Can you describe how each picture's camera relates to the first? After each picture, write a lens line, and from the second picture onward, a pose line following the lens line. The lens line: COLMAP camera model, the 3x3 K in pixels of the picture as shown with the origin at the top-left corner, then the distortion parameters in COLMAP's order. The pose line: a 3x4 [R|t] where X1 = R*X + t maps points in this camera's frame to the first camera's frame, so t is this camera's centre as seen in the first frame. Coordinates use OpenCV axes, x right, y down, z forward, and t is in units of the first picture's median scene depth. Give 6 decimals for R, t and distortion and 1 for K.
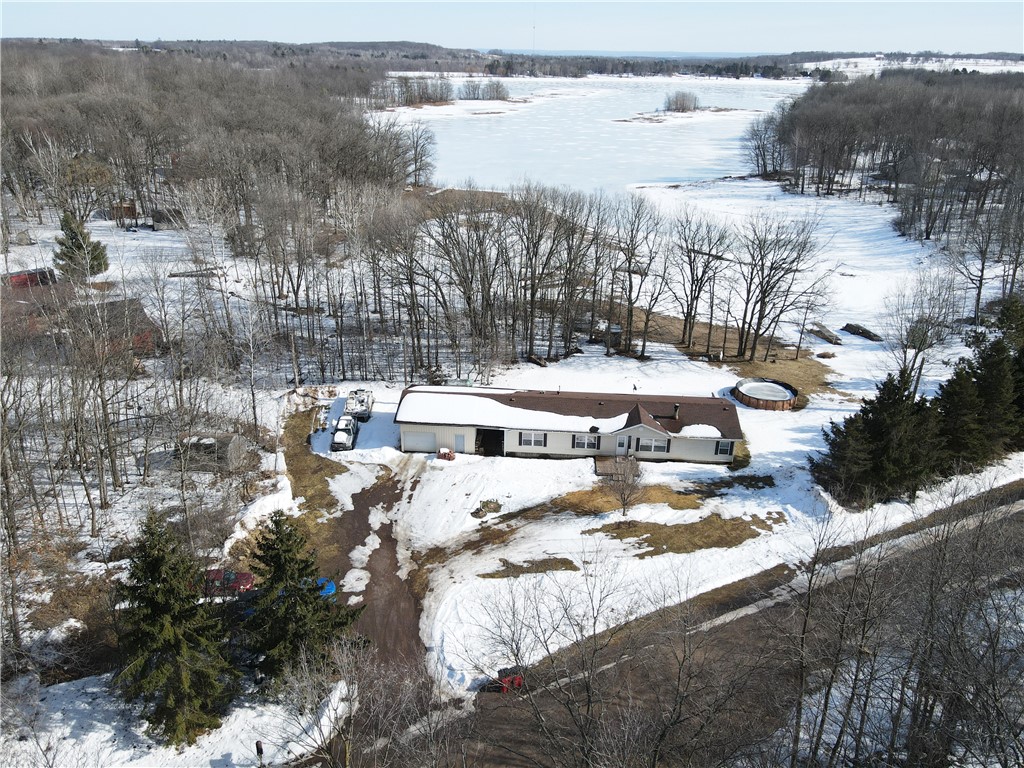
lens RADIAL K [[754.9, 0, 513.8], [0, 754.9, 381.3], [0, 0, 1]] dist [-0.001859, 0.041927]
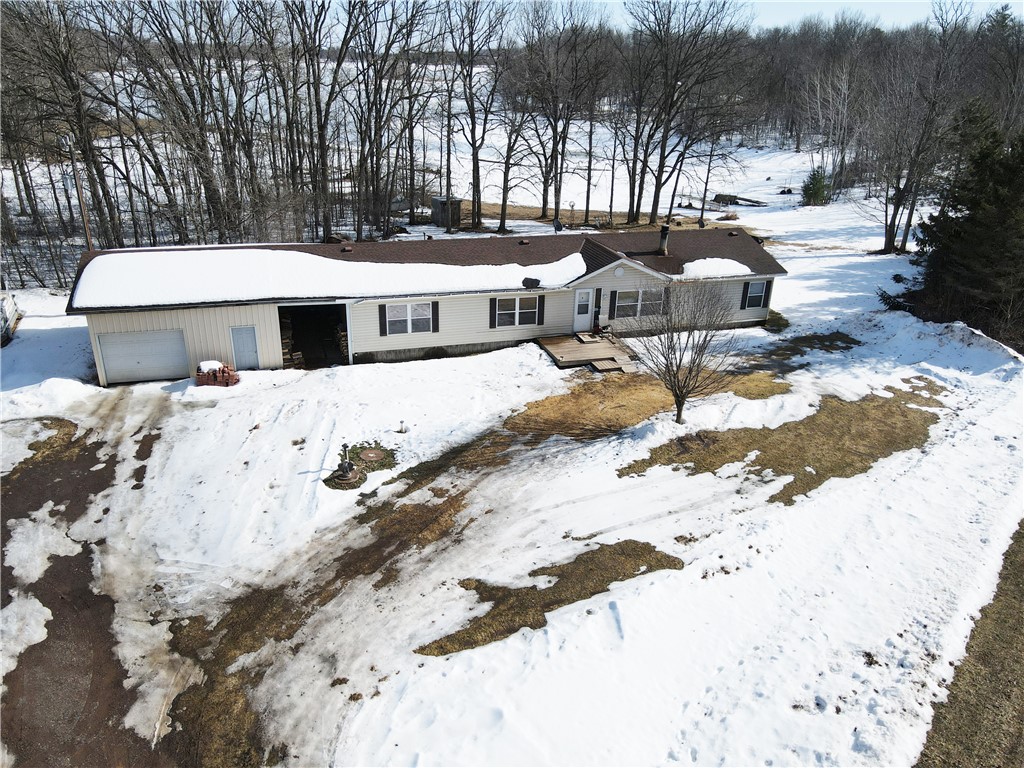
lens RADIAL K [[754.9, 0, 513.8], [0, 754.9, 381.3], [0, 0, 1]] dist [-0.001859, 0.041927]
pose [[0.931261, -0.132300, 0.339484, -0.079267], [0.132252, 0.990940, 0.023389, 0.114107], [-0.339503, 0.023117, 0.940321, 0.541763]]
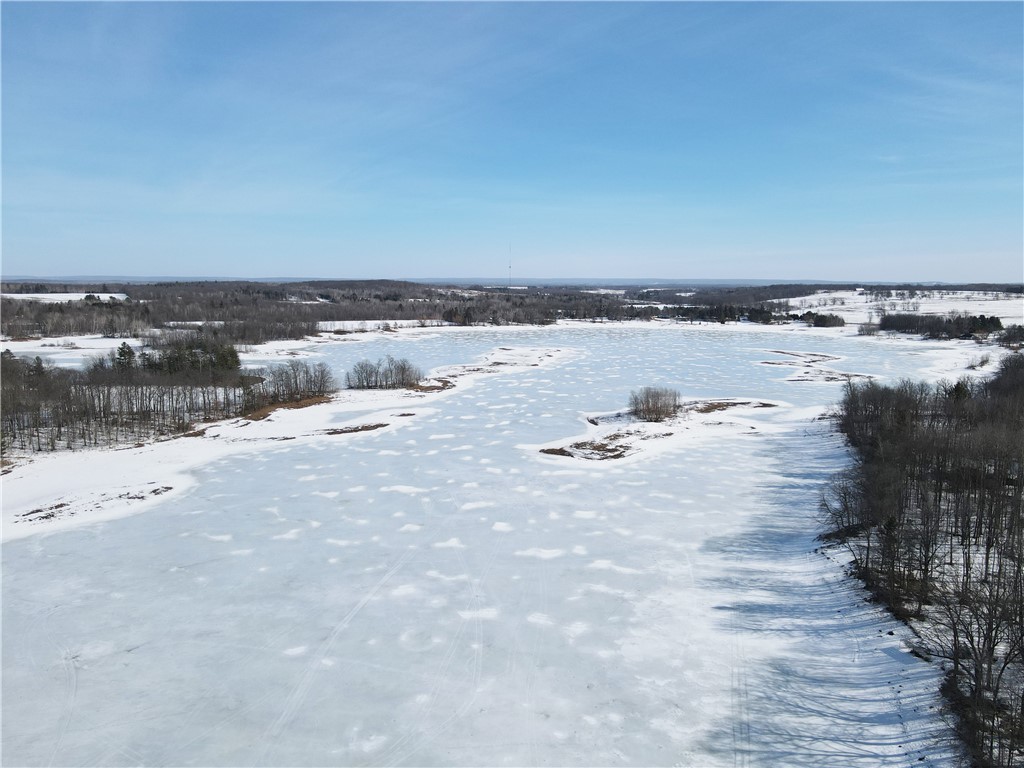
lens RADIAL K [[754.9, 0, 513.8], [0, 754.9, 381.3], [0, 0, 1]] dist [-0.001859, 0.041927]
pose [[0.999899, -0.013295, 0.004981, 0.722144], [0.014150, 0.961850, -0.273210, -1.589483], [-0.001159, 0.273253, 0.961941, 2.682198]]
